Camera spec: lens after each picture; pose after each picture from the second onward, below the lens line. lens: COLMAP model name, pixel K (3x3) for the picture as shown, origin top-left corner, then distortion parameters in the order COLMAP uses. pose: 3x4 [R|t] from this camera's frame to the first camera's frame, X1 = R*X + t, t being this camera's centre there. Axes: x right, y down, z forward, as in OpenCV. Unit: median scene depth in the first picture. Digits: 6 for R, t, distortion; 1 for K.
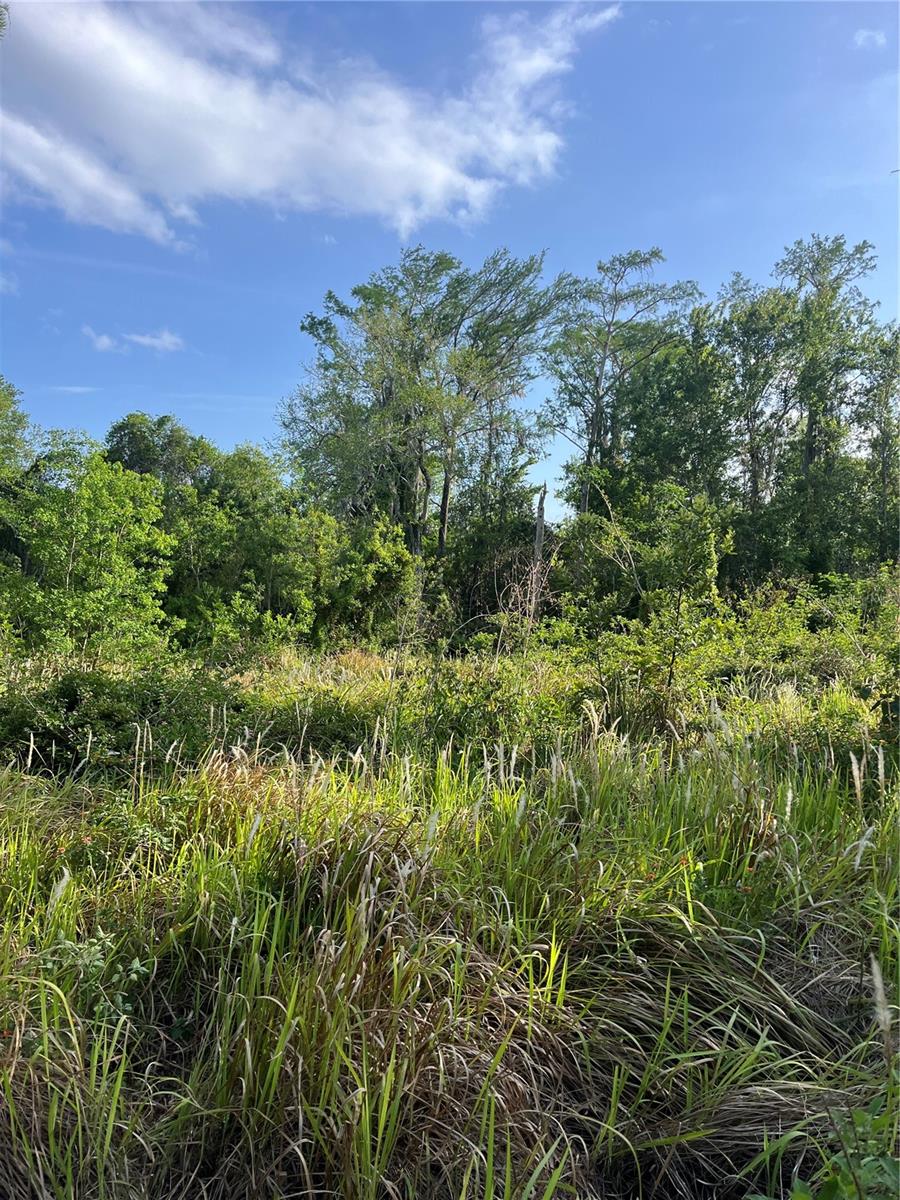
lens RADIAL K [[892.2, 0, 453.2], [0, 892.2, 602.0], [0, 0, 1]] dist [0.065496, -0.090347]
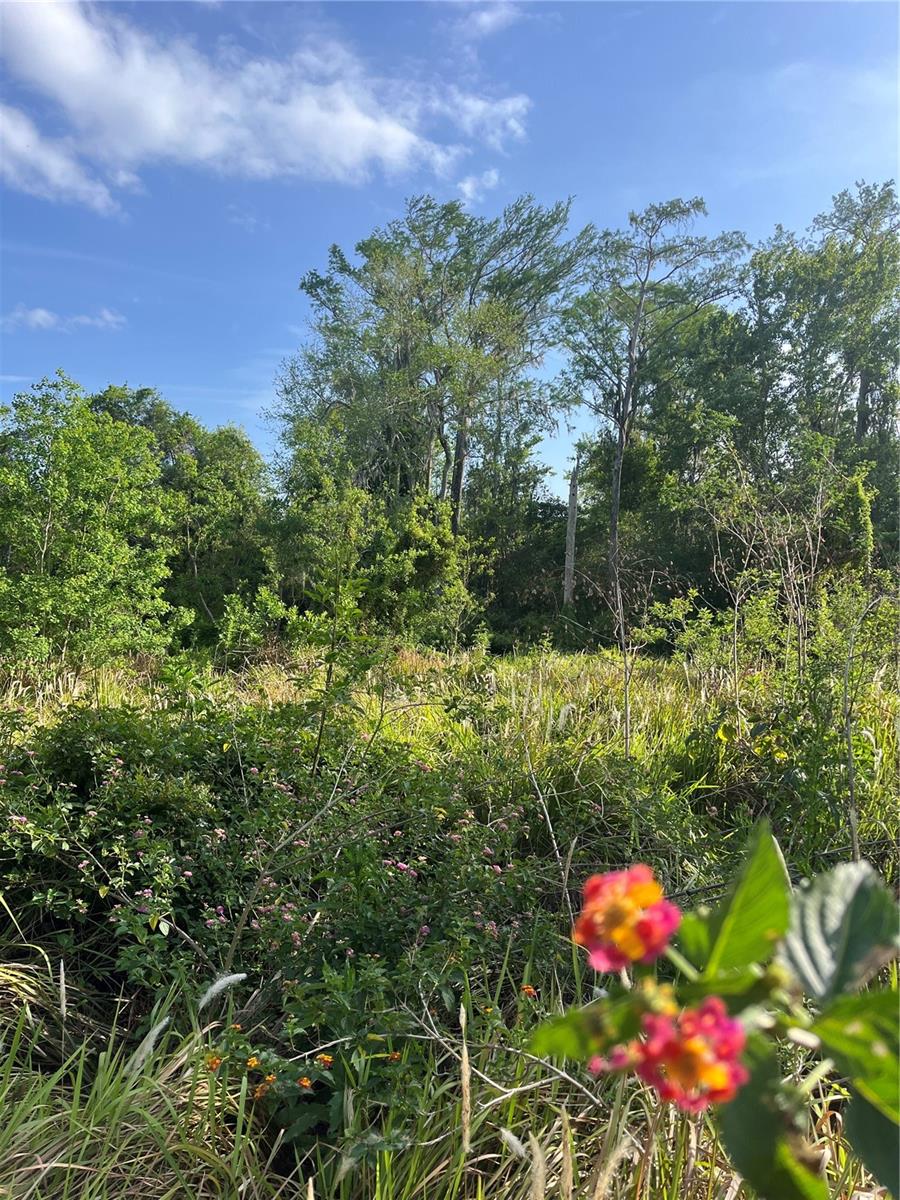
lens RADIAL K [[889.5, 0, 446.0], [0, 889.5, 584.5], [0, 0, 1]] dist [0.037887, -0.078712]
pose [[0.999510, -0.008399, 0.030148, -0.098397], [0.008751, 0.999895, -0.011564, 0.005565], [-0.030048, 0.011823, 0.999479, 0.209944]]
